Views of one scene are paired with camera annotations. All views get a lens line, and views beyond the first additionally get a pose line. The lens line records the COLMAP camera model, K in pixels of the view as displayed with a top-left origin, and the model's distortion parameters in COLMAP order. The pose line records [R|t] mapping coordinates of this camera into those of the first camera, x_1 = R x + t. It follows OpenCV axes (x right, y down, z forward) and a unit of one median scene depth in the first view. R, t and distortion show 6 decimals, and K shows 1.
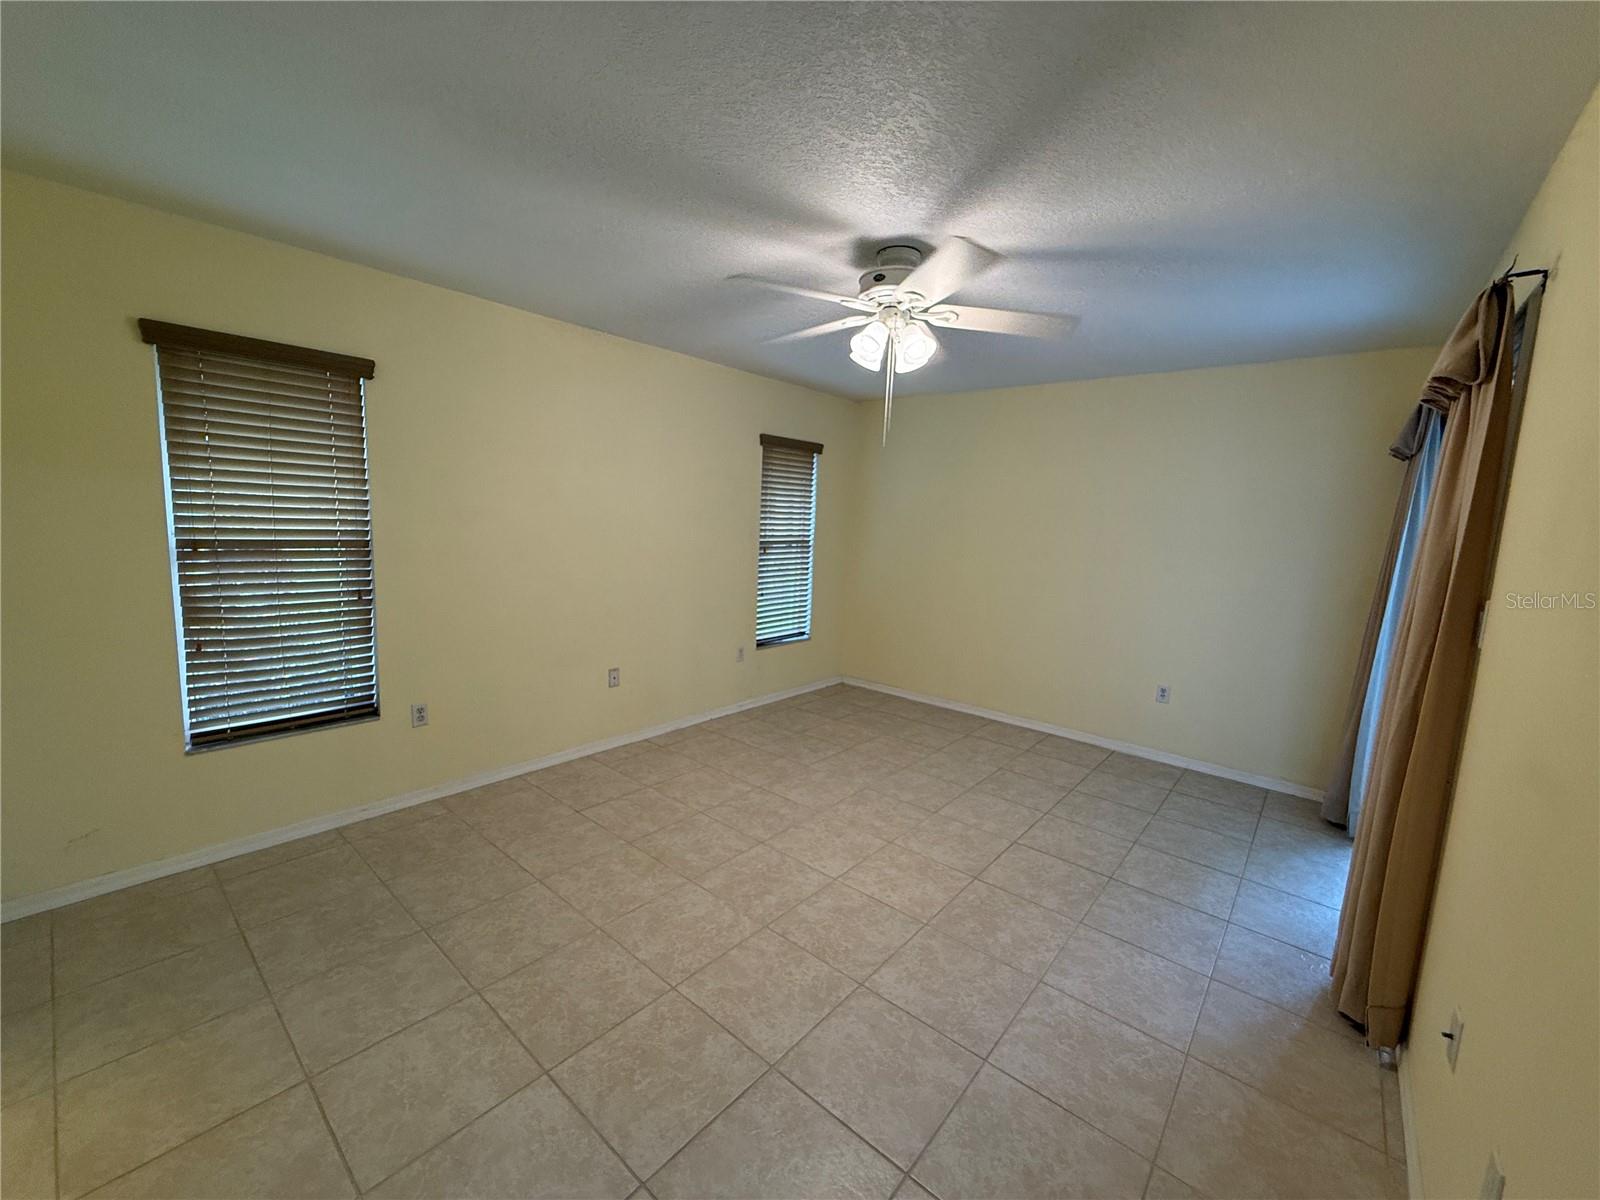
lens RADIAL K [[636.7, 0, 792.2], [0, 636.7, 603.7], [0, 0, 1]] dist [-0.004998, 0.001251]
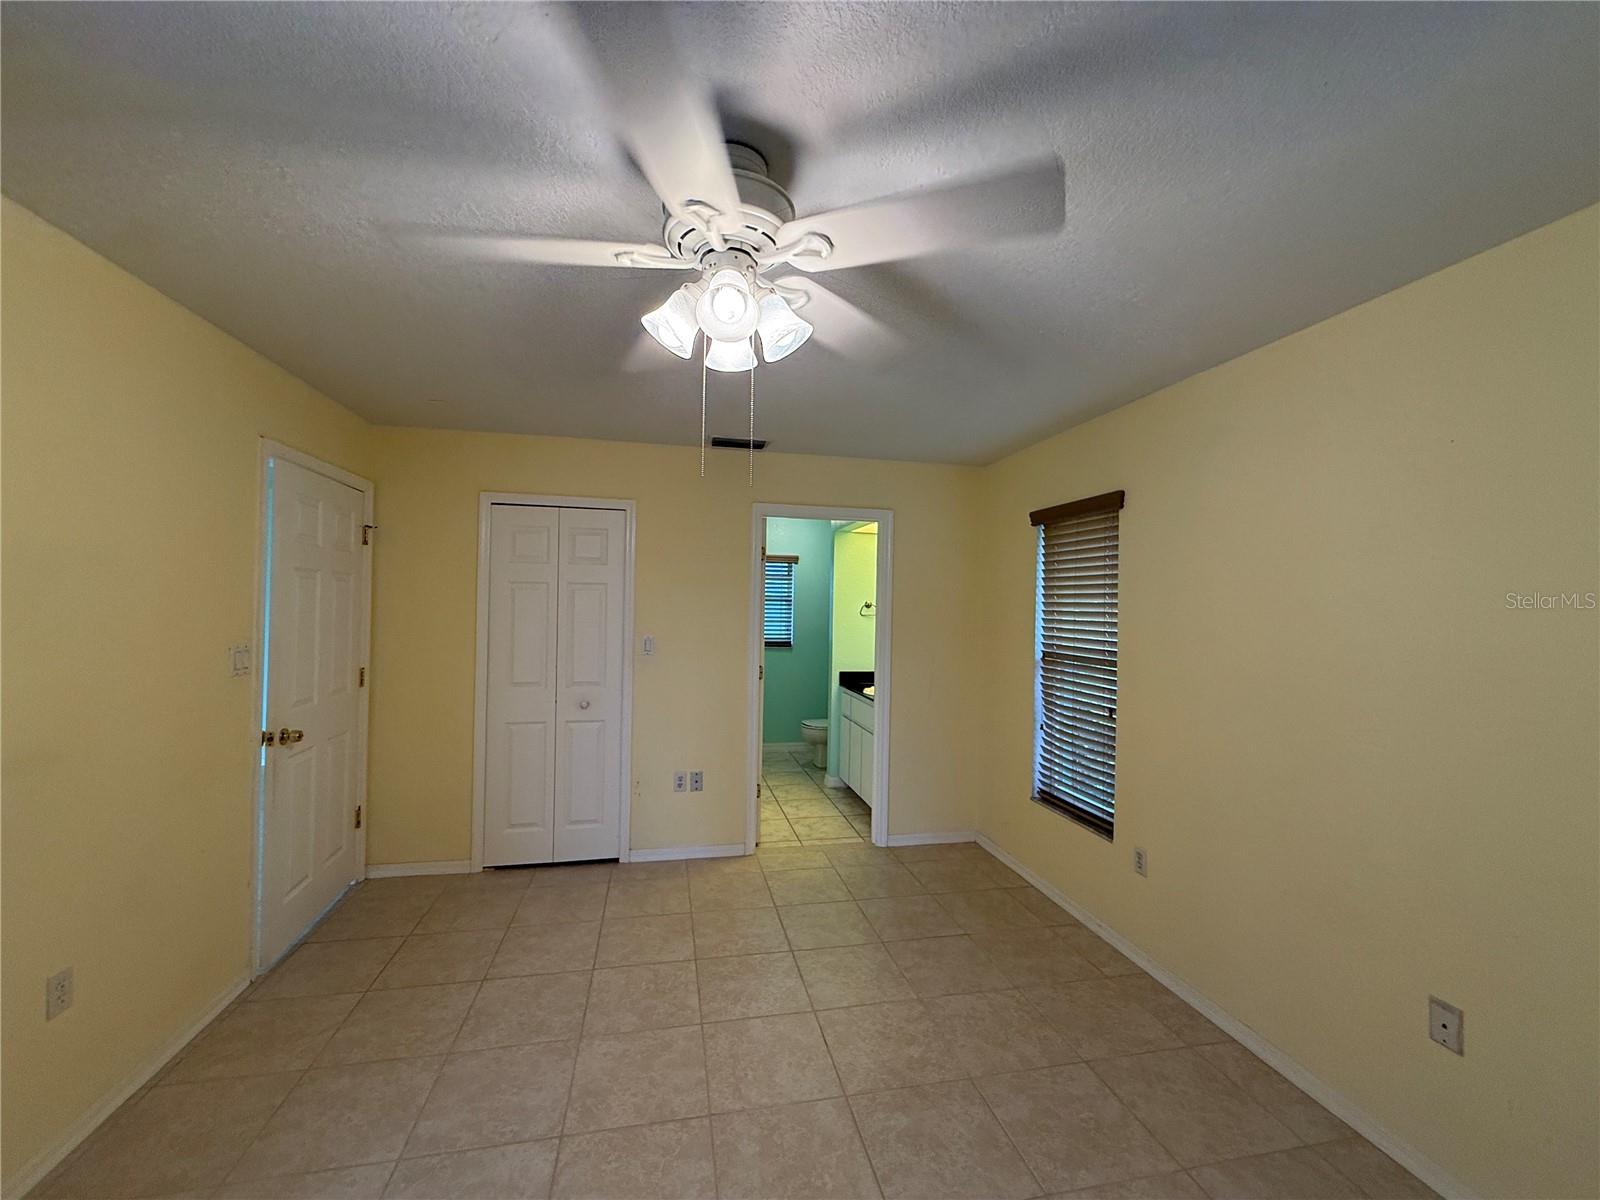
lens RADIAL K [[636.7, 0, 795.3], [0, 636.7, 601.0], [0, 0, 1]] dist [-0.004998, 0.001251]
pose [[-0.607047, -0.057904, -0.792553, 0.494057], [-0.153256, 0.987149, 0.045264, -0.171585], [0.779747, 0.148941, -0.608121, 1.268392]]
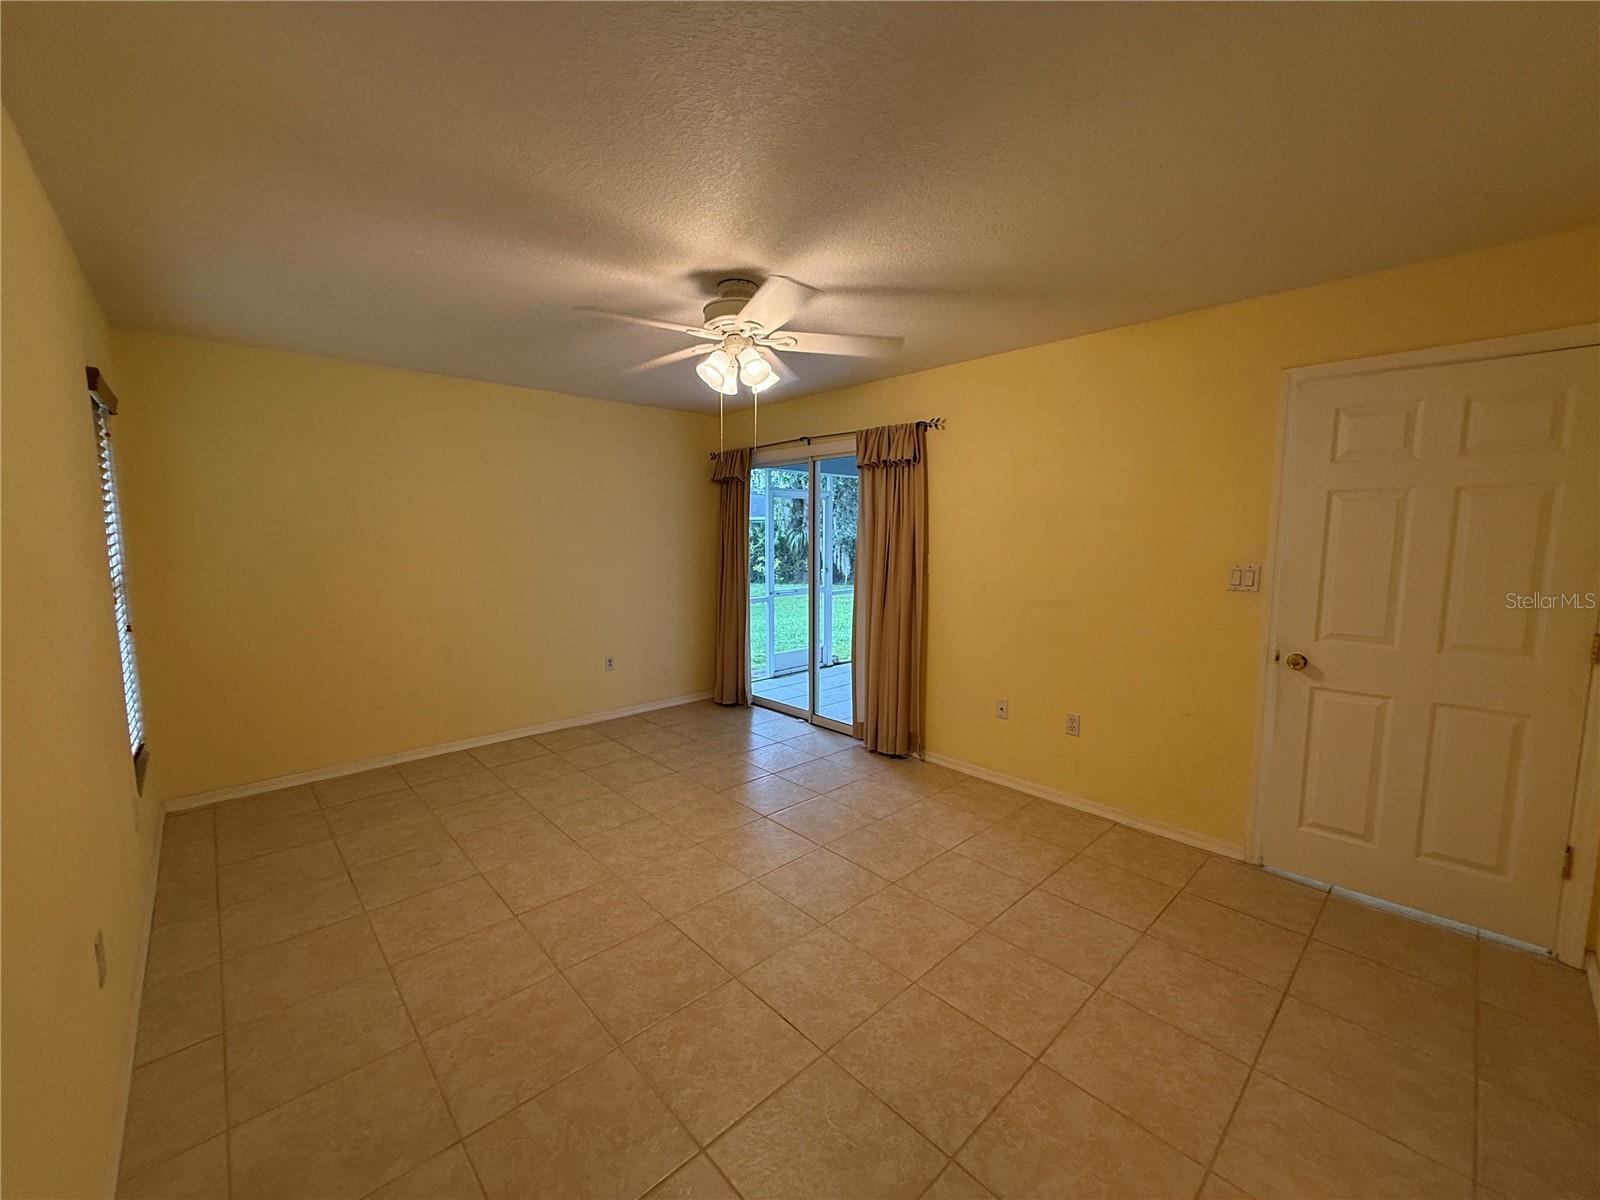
lens RADIAL K [[636.7, 0, 795.0], [0, 636.7, 602.1], [0, 0, 1]] dist [-0.004998, 0.001251]
pose [[0.113080, -0.153683, 0.981628, -0.844589], [0.140946, 0.980456, 0.137263, -0.137413], [-0.983538, 0.122834, 0.132531, 0.720412]]
